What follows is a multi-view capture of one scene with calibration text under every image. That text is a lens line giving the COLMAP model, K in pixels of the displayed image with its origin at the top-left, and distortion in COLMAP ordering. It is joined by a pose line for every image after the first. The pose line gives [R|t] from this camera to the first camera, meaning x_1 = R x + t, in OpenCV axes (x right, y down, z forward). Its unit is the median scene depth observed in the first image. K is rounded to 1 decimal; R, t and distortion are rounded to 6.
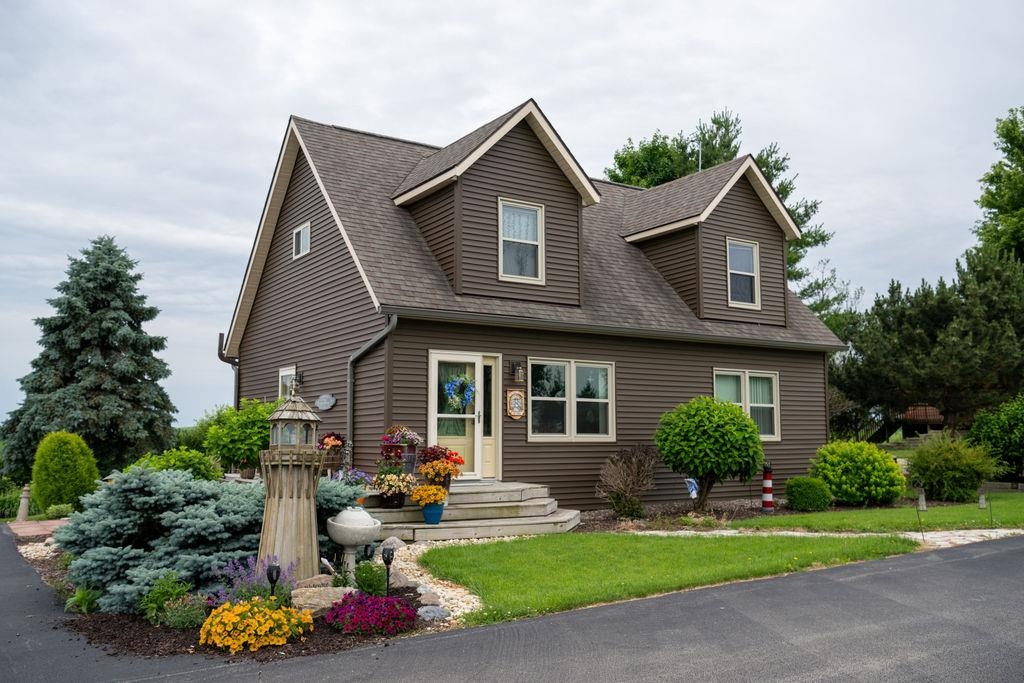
lens RADIAL K [[841.8, 0, 509.7], [0, 841.8, 341.8], [0, 0, 1]] dist [-0.000878, 0.004550]
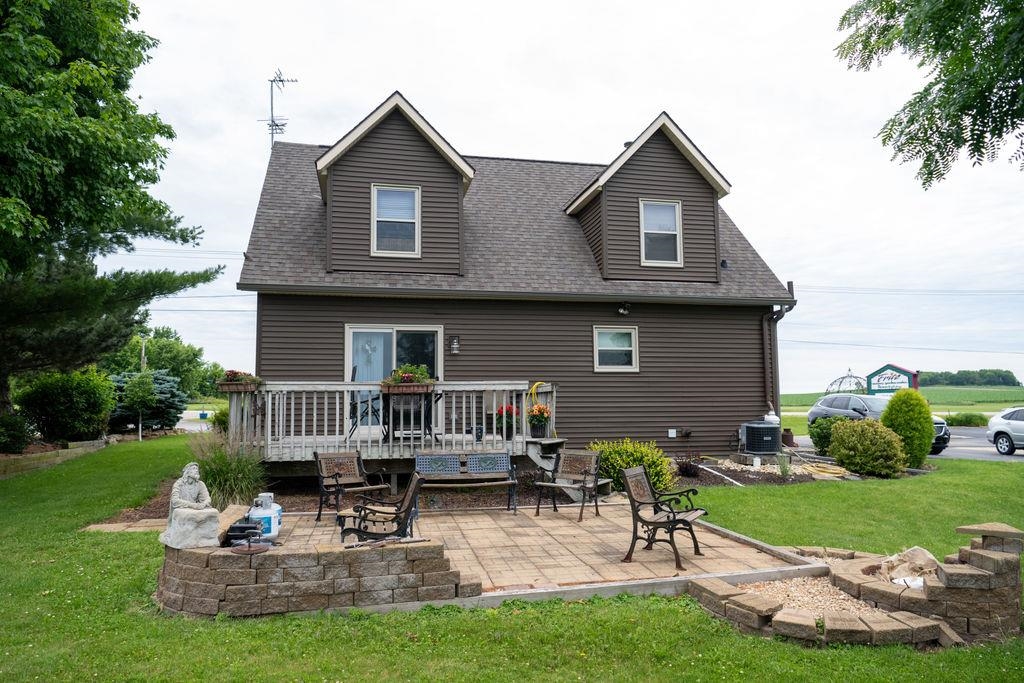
lens RADIAL K [[618.1, 0, 511.9], [0, 618.1, 346.1], [0, 0, 1]] dist [-0.006396, -0.000020]
pose [[0.928470, -0.031974, -0.370030, 0.451079], [0.045531, 0.998572, 0.027959, 0.032115], [0.368607, -0.042807, 0.928599, 0.277494]]
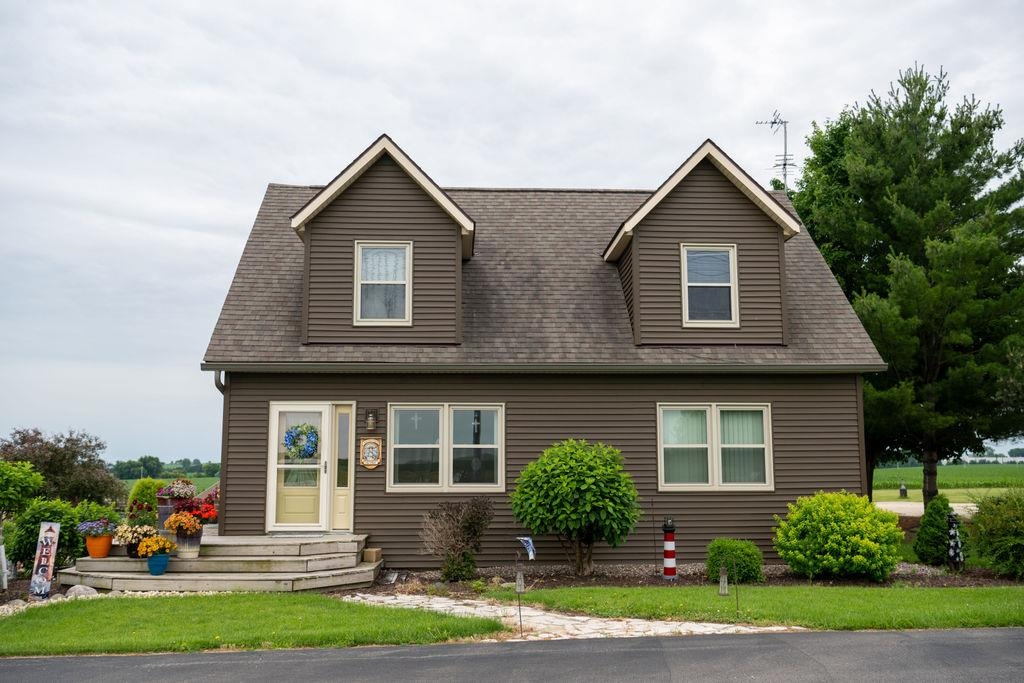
lens RADIAL K [[880.5, 0, 519.3], [0, 880.5, 345.5], [0, 0, 1]] dist [0.005859, -0.009375]
pose [[0.873750, -0.072435, -0.480950, 0.618247], [0.057412, 0.997295, -0.045898, 0.007316], [0.482974, 0.012491, 0.875546, 0.191870]]
